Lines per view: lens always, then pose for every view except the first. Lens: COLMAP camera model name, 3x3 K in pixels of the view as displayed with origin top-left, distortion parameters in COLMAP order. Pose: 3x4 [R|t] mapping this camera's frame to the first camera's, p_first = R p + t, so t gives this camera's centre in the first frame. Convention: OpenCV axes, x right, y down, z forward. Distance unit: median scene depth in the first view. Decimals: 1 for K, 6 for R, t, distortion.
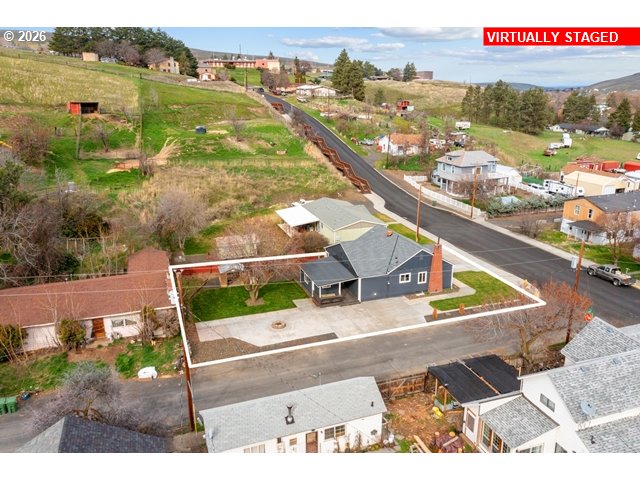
lens RADIAL K [[510.0, 0, 320.4], [0, 510.0, 240.7], [0, 0, 1]] dist [0.002659, -0.002241]
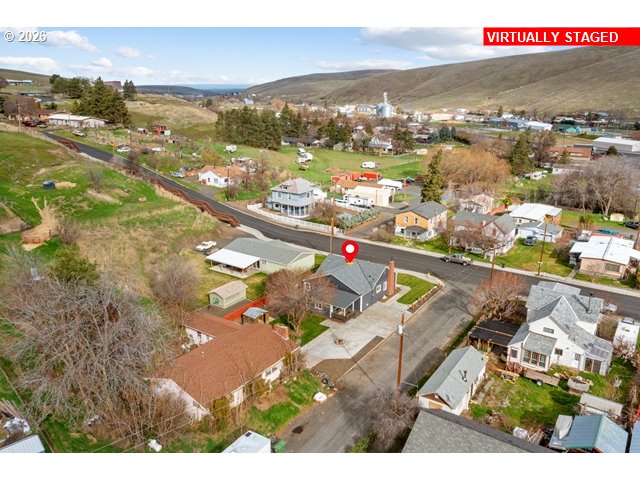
lens RADIAL K [[510.0, 0, 320.9], [0, 510.0, 240.8], [0, 0, 1]] dist [0.002659, -0.002241]
pose [[0.805489, -0.166252, 0.568812, -0.442544], [0.166000, 0.984714, 0.052742, -0.095094], [-0.568886, 0.051940, 0.820775, -0.060654]]
